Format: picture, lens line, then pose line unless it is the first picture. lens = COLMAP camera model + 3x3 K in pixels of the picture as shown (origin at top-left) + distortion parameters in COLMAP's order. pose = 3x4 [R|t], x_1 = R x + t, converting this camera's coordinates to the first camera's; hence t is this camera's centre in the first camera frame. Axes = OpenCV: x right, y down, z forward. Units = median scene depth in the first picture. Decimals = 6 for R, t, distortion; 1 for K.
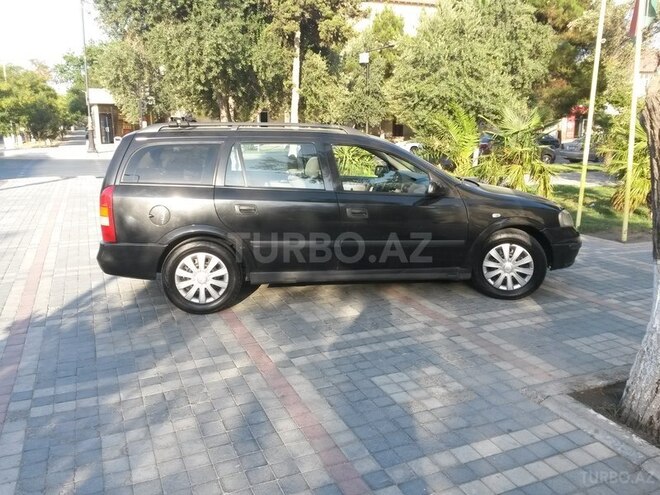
lens RADIAL K [[576.6, 0, 326.5], [0, 576.6, 248.0], [0, 0, 1]] dist [0.103145, -0.178840]
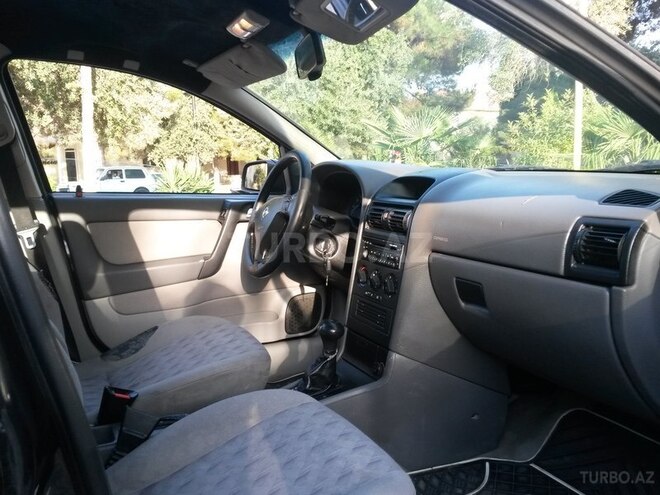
lens RADIAL K [[576.6, 0, 326.5], [0, 576.6, 248.0], [0, 0, 1]] dist [0.103145, -0.178840]
pose [[0.958793, -0.072927, 0.274587, 0.012281], [0.093102, 0.993777, -0.061155, -0.024118], [-0.268418, 0.084199, 0.959616, 0.238324]]
